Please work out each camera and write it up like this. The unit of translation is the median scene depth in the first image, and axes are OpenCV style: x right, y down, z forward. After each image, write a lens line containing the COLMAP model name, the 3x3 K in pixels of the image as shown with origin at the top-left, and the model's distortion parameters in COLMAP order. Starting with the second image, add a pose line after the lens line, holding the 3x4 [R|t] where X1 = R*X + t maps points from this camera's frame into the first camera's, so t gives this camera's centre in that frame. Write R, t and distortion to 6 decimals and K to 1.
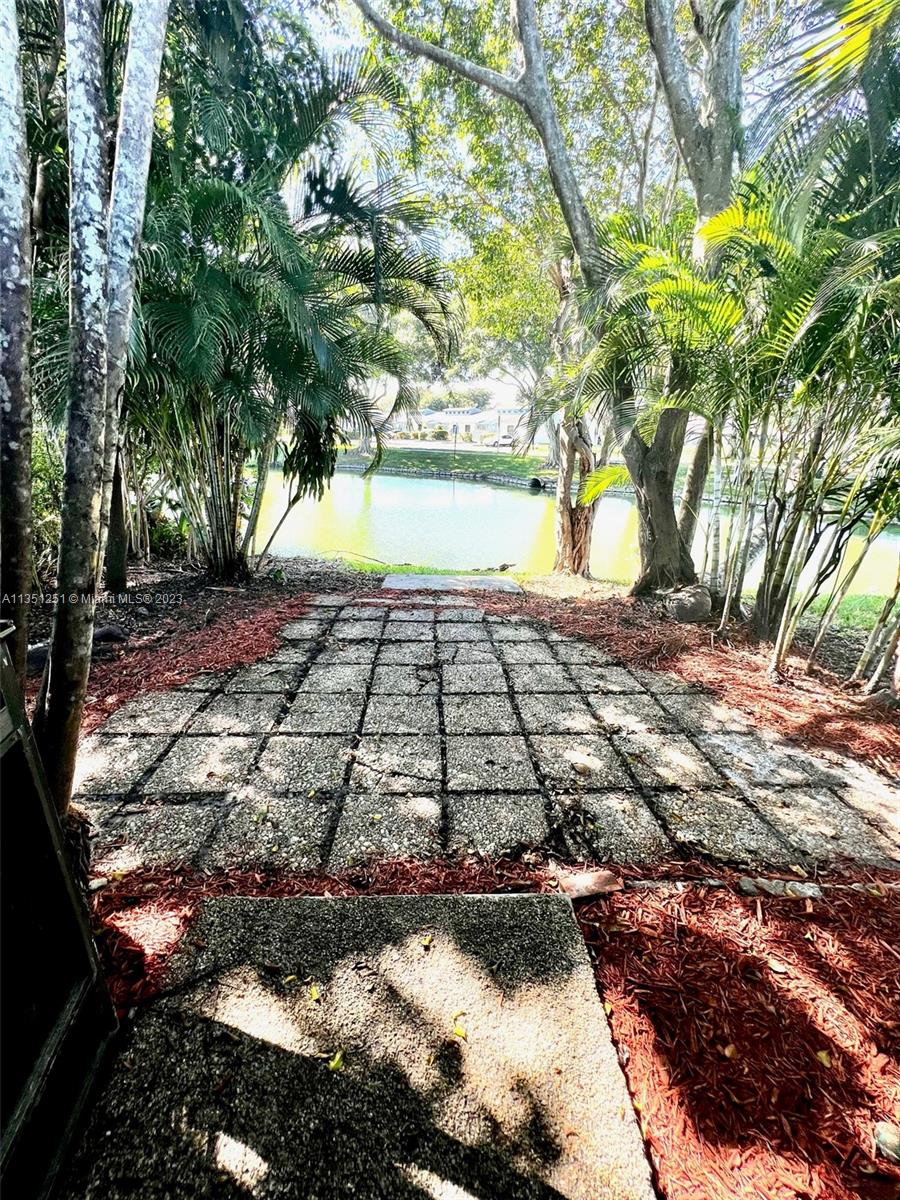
lens RADIAL K [[478.0, 0, 453.3], [0, 478.0, 599.3], [0, 0, 1]] dist [-0.000944, -0.000087]
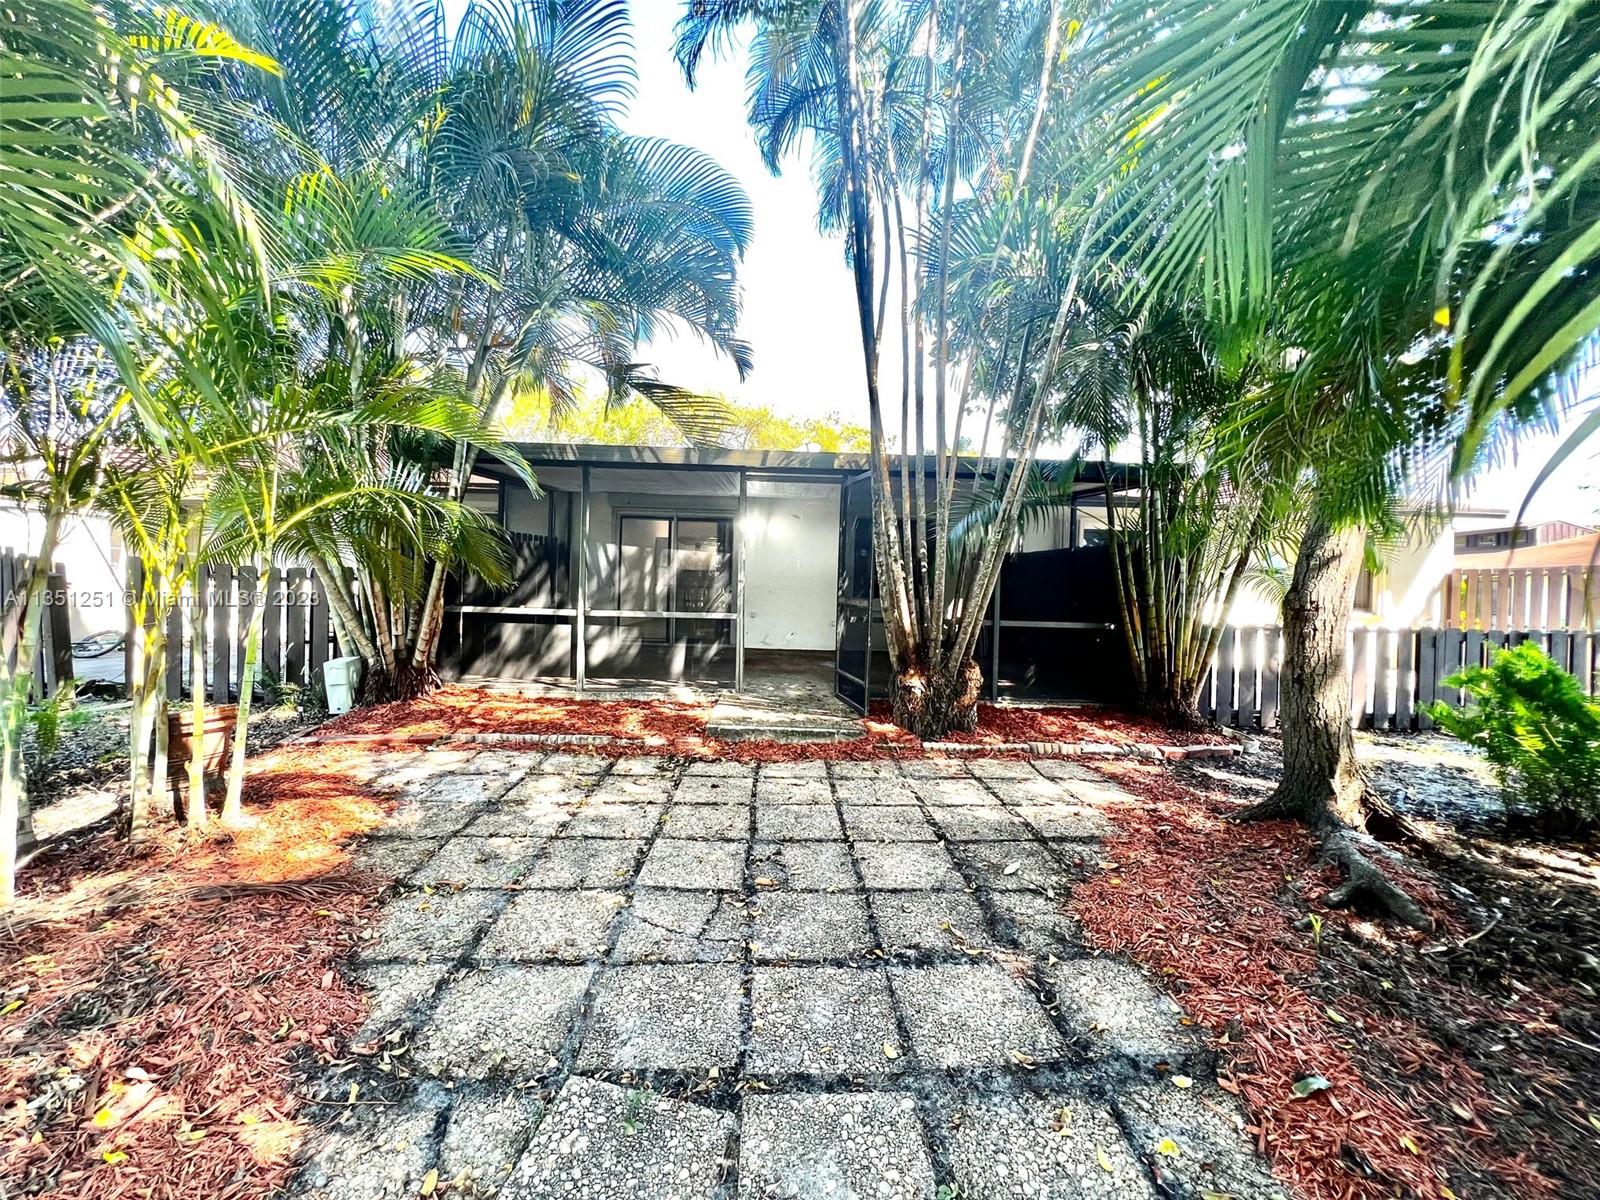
lens RADIAL K [[637.3, 0, 794.7], [0, 637.3, 598.6], [0, 0, 1]] dist [-0.000944, -0.000087]
pose [[-0.998878, -0.046189, 0.010425, -0.096791], [-0.039444, 0.933461, 0.356504, -0.557699], [-0.026198, 0.355693, -0.934236, 1.974200]]
